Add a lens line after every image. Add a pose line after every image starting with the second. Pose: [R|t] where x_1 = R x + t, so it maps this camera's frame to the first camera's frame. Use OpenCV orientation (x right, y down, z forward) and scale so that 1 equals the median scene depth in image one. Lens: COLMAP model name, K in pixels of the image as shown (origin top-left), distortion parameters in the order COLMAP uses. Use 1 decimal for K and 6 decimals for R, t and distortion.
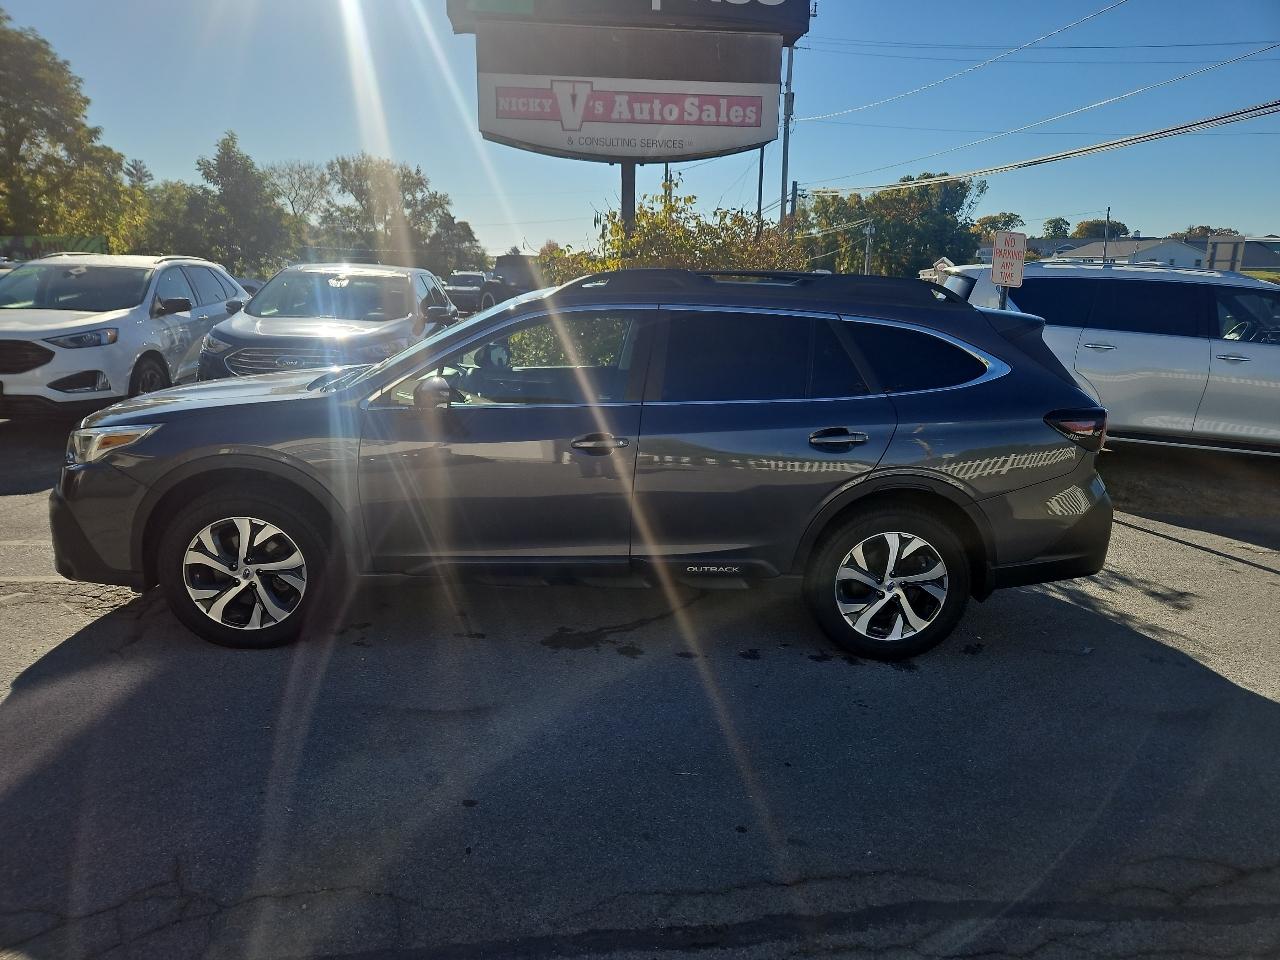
lens RADIAL K [[880.2, 0, 611.9], [0, 880.2, 474.2], [0, 0, 1]] dist [0.074525, -0.058599]
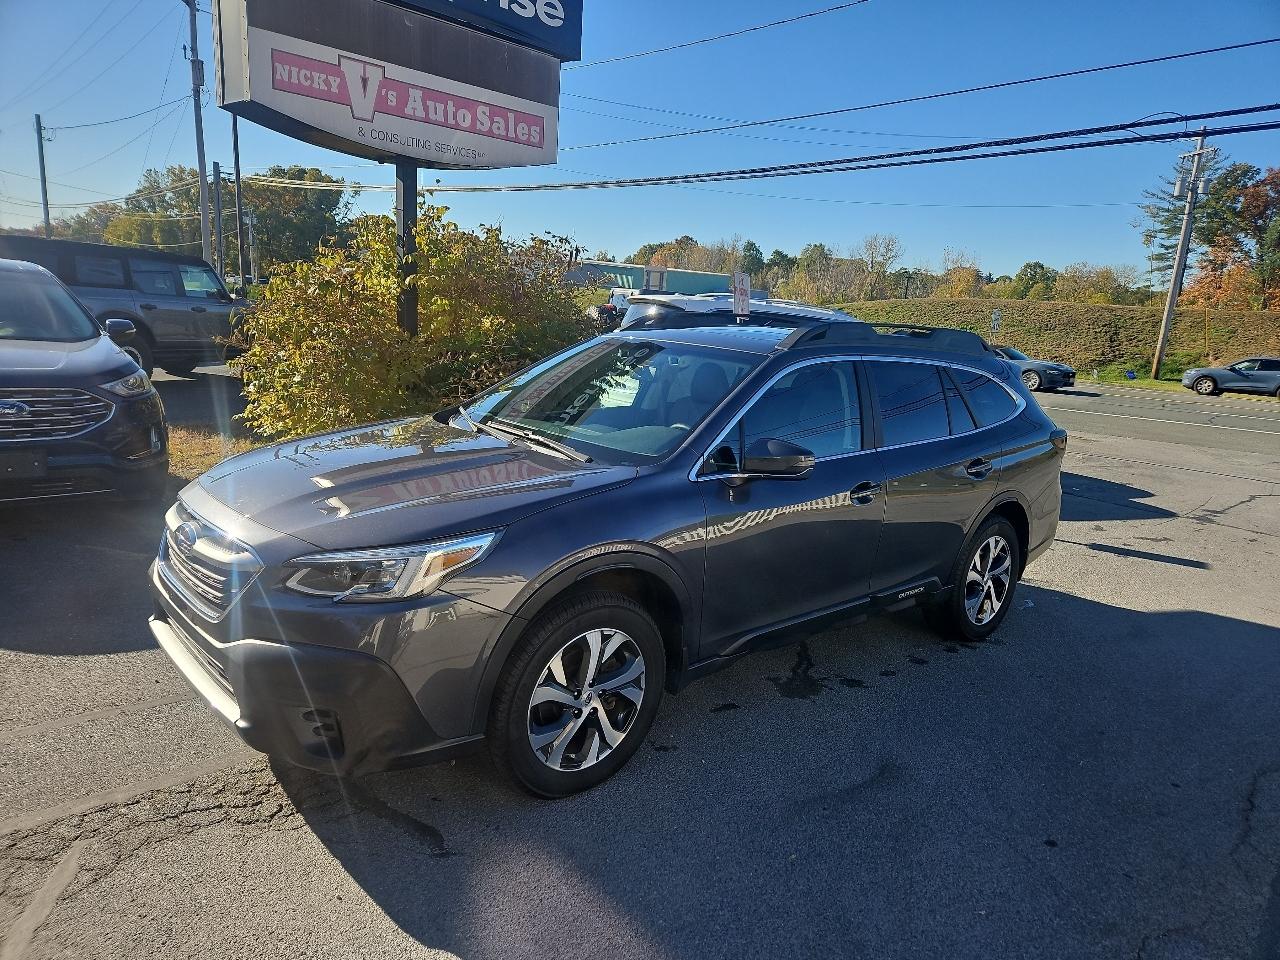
lens RADIAL K [[891.7, 0, 643.8], [0, 891.7, 495.2], [0, 0, 1]] dist [0.081170, -0.071153]
pose [[0.757916, -0.107915, 0.643364, -0.438671], [0.092773, 0.994029, 0.057443, -0.056688], [-0.645722, 0.016149, 0.763402, 0.175789]]
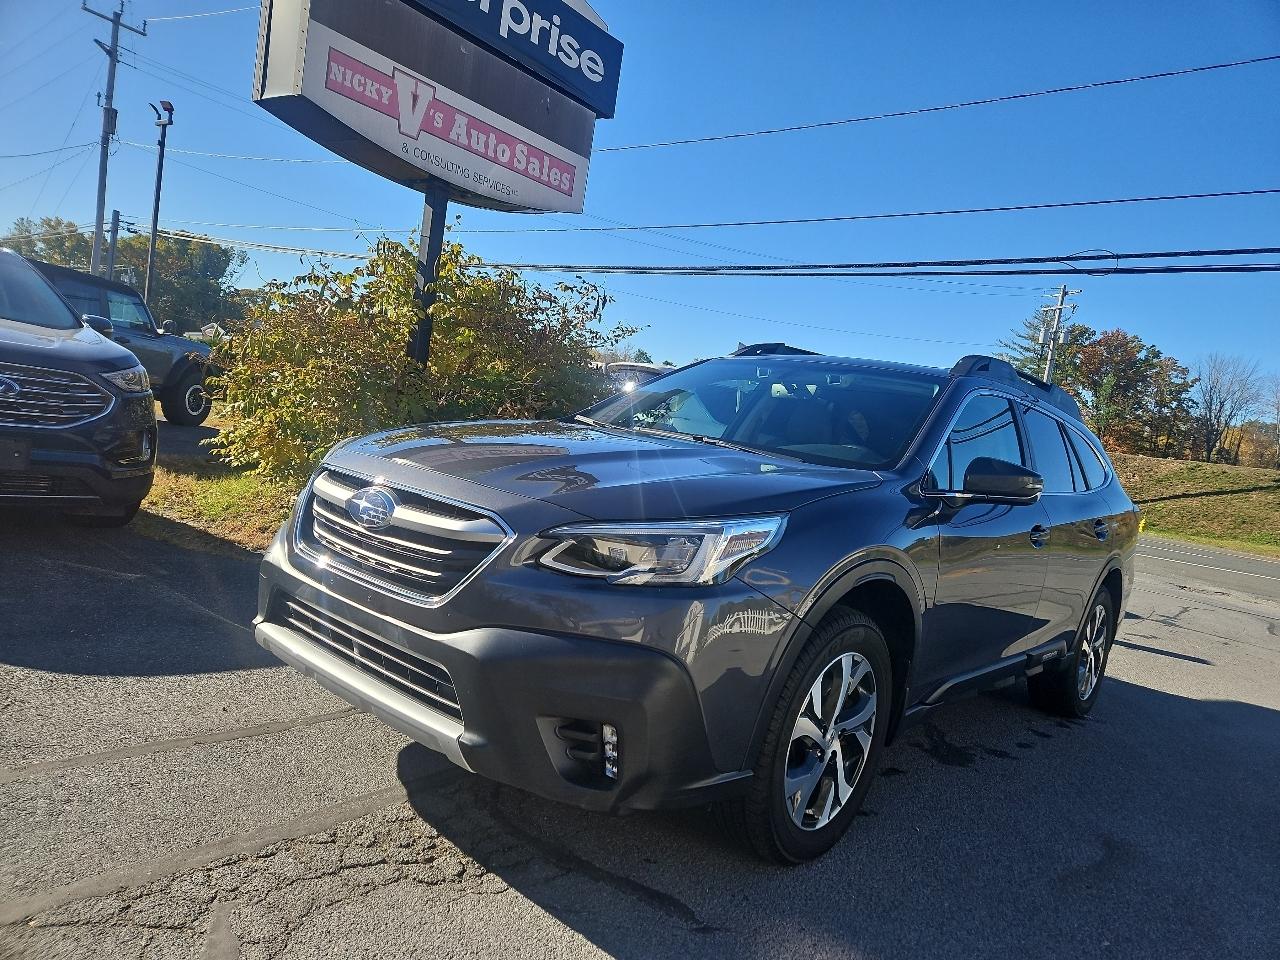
lens RADIAL K [[888.7, 0, 640.0], [0, 888.7, 480.0], [0, 0, 1]] dist [0.079982, -0.064871]
pose [[0.662585, 0.030186, 0.748379, -0.507783], [0.026123, 0.997648, -0.063369, -0.021285], [-0.748531, 0.061537, 0.660238, 0.329495]]
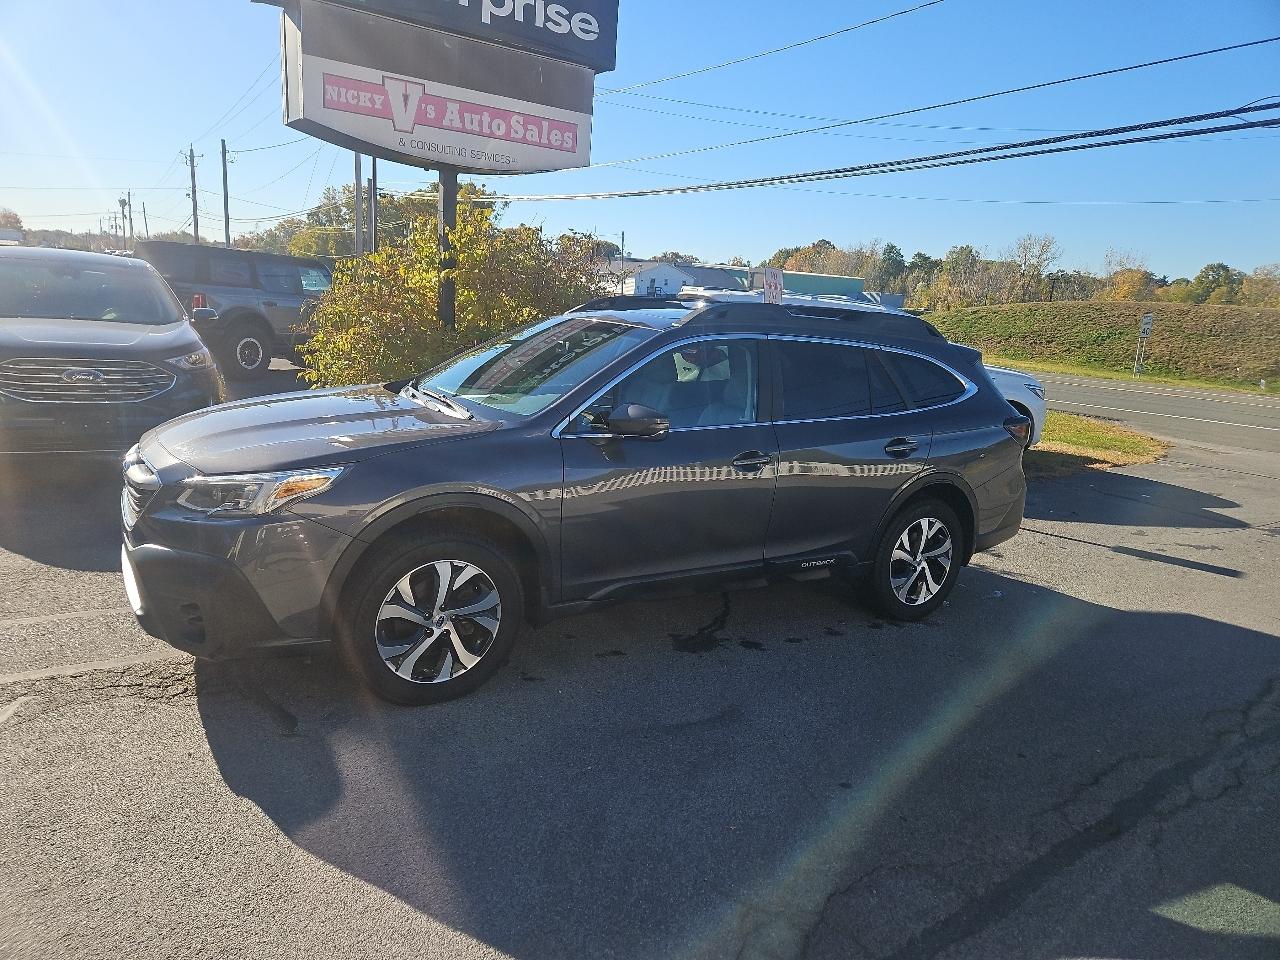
lens RADIAL K [[888.6, 0, 612.0], [0, 888.6, 477.6], [0, 0, 1]] dist [0.075390, -0.058465]
pose [[0.866742, -0.061026, 0.495009, -0.354078], [0.059131, 0.998060, 0.019506, -0.022199], [-0.495239, 0.012364, 0.868669, 0.055706]]
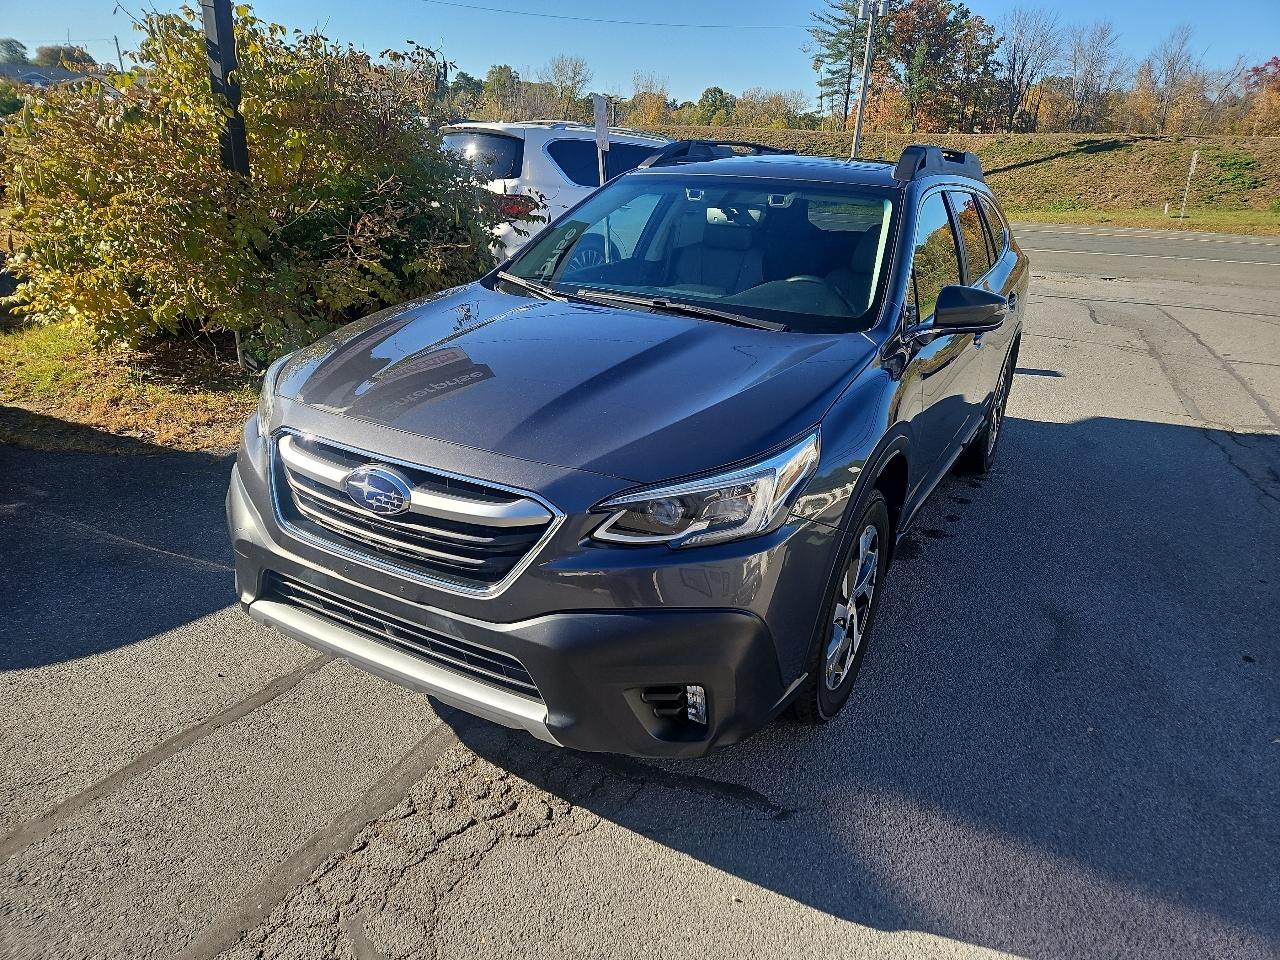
lens RADIAL K [[889.7, 0, 640.4], [0, 889.7, 489.6], [0, 0, 1]] dist [0.090294, -0.079255]
pose [[0.501799, -0.301733, 0.810651, -0.522093], [0.155542, 0.953385, 0.258579, -0.092871], [-0.850884, -0.003664, 0.525340, 0.387535]]
